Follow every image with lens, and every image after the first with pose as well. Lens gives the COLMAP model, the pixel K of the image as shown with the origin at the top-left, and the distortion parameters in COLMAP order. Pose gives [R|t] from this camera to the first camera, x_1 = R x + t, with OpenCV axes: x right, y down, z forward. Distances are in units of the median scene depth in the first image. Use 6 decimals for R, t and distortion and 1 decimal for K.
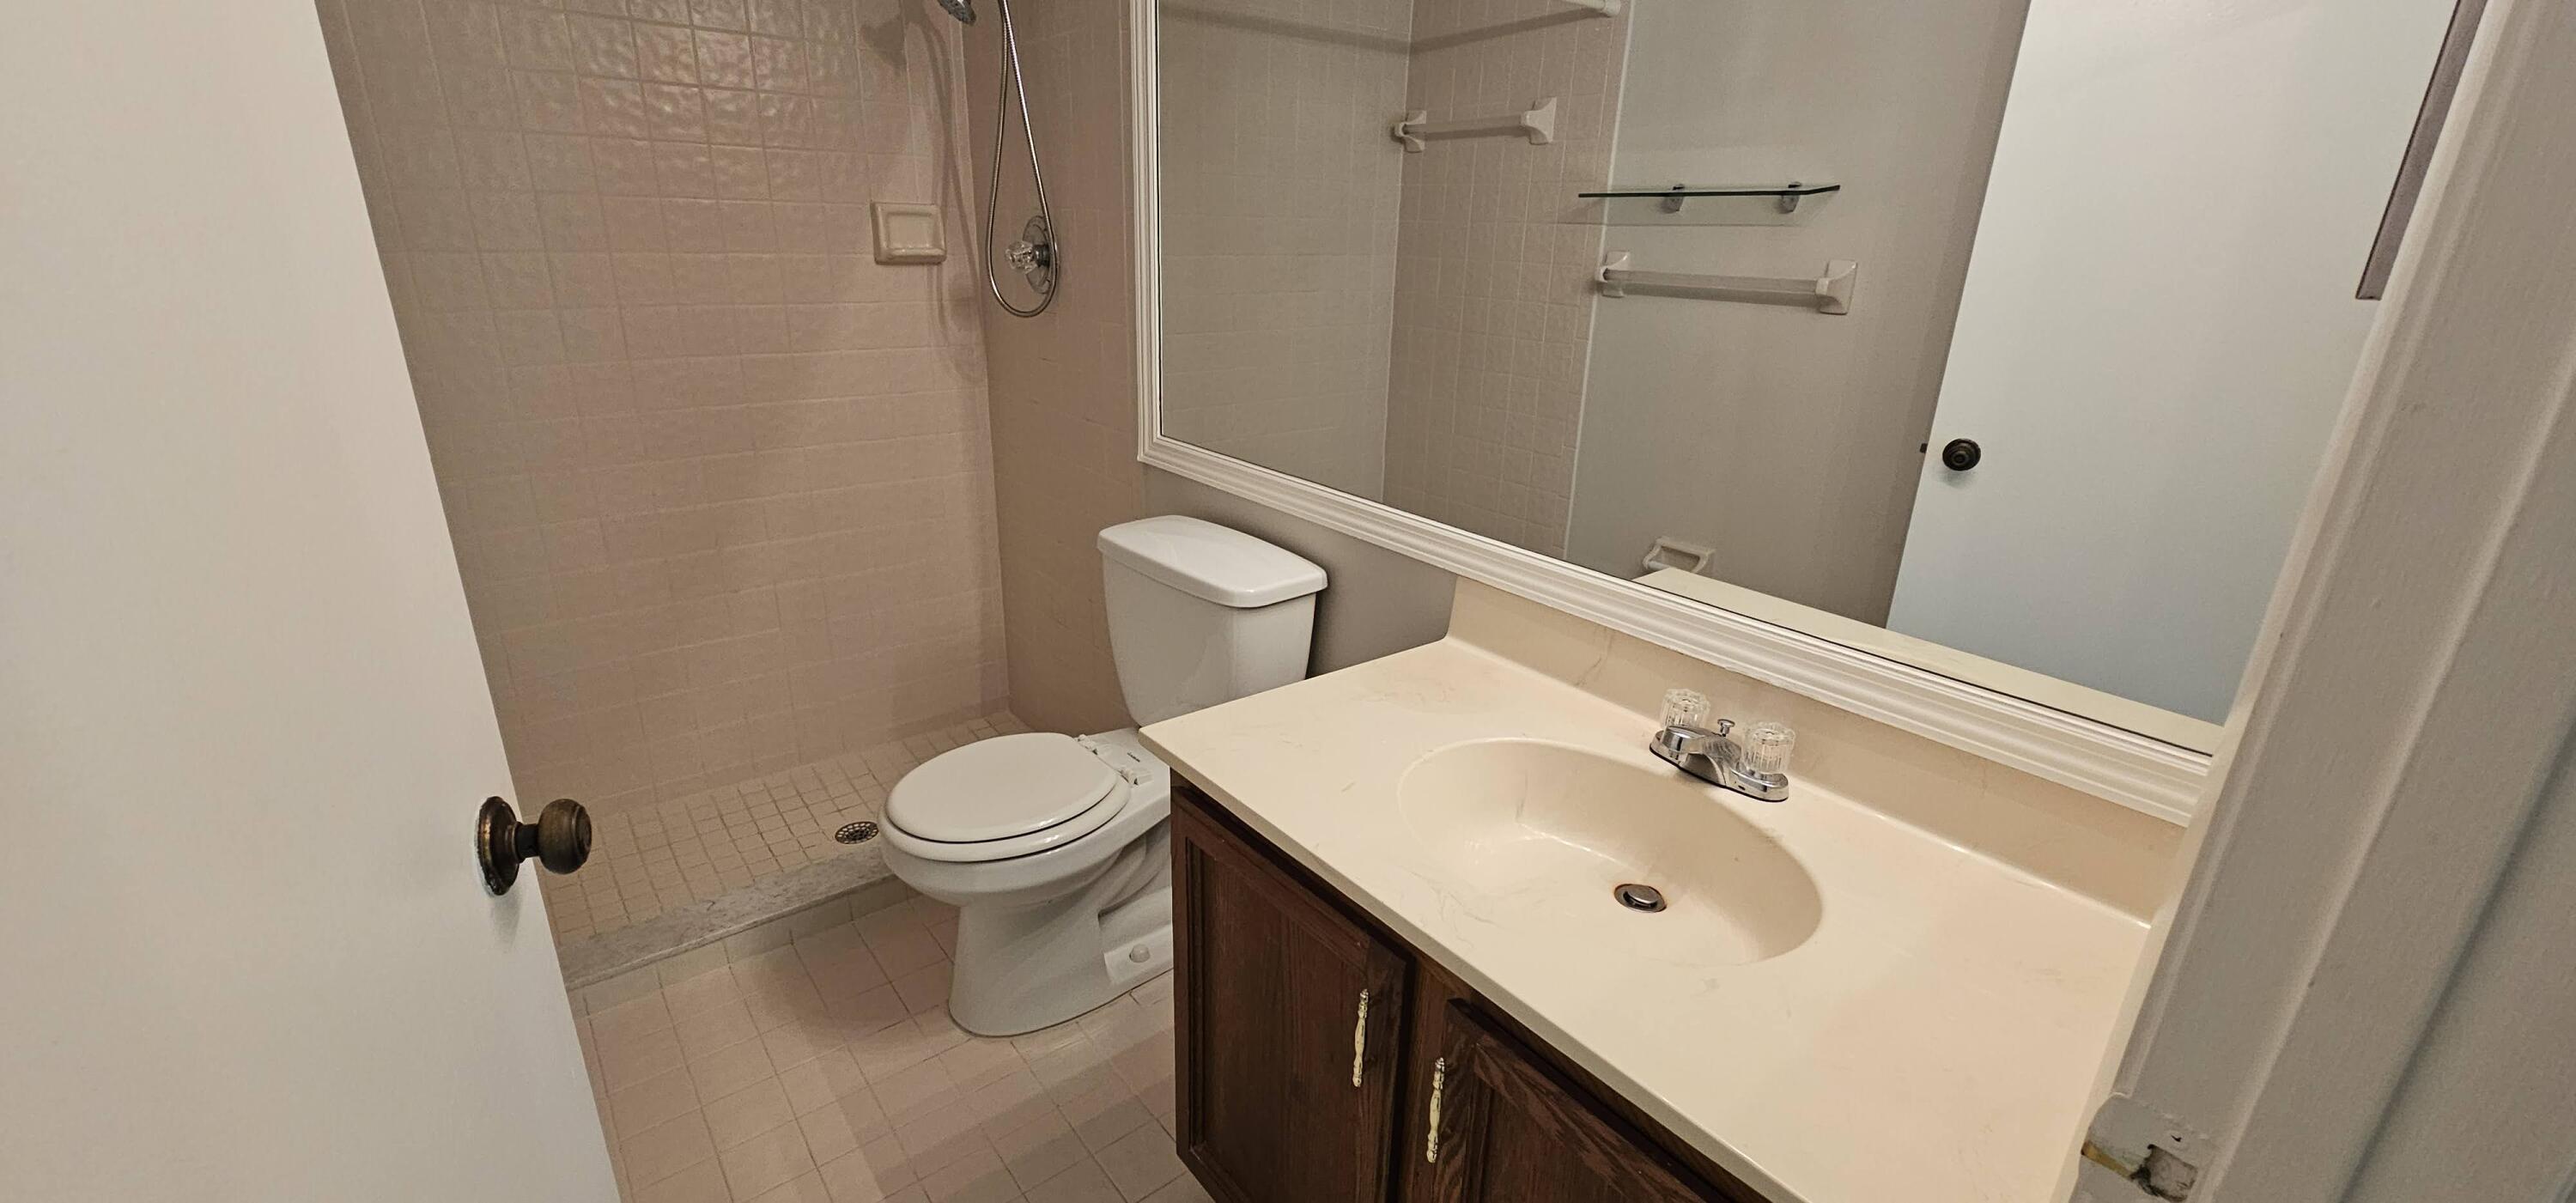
lens RADIAL K [[1051.2, 0, 1285.0], [0, 1051.2, 604.3], [0, 0, 1]] dist [0.001062, -0.000333]
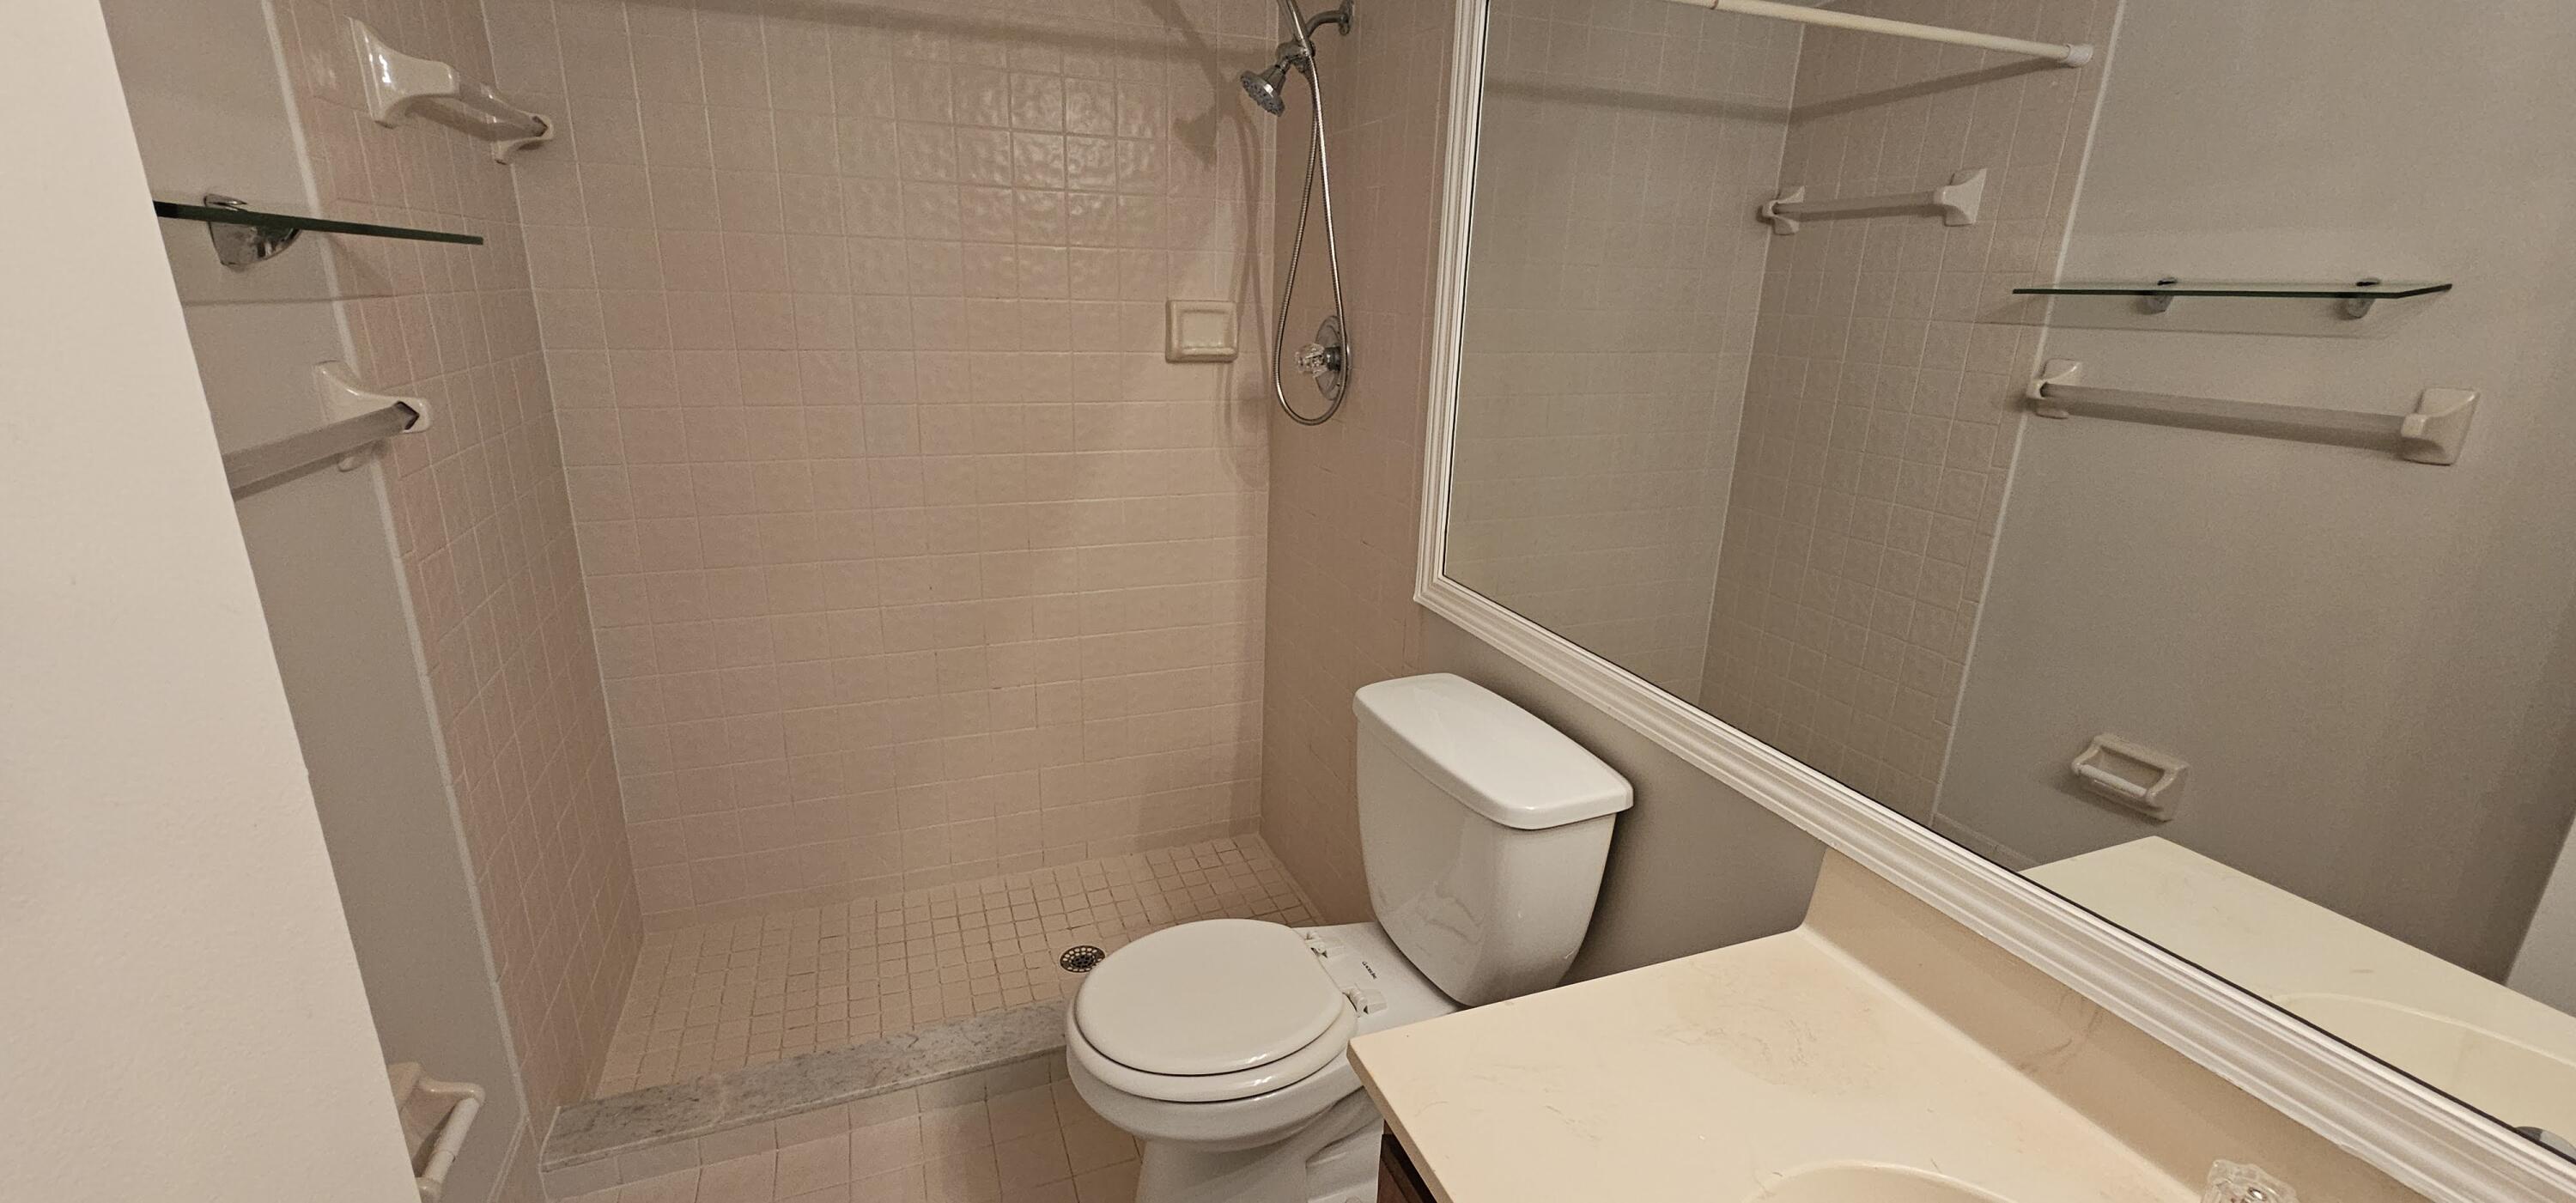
lens RADIAL K [[1051.2, 0, 1282.8], [0, 1051.2, 602.9], [0, 0, 1]] dist [0.001062, -0.000333]
pose [[0.956257, 0.086810, -0.279350, -0.001867], [-0.102746, 0.993783, -0.042889, -0.078629], [0.273890, 0.069715, 0.959231, 0.132462]]
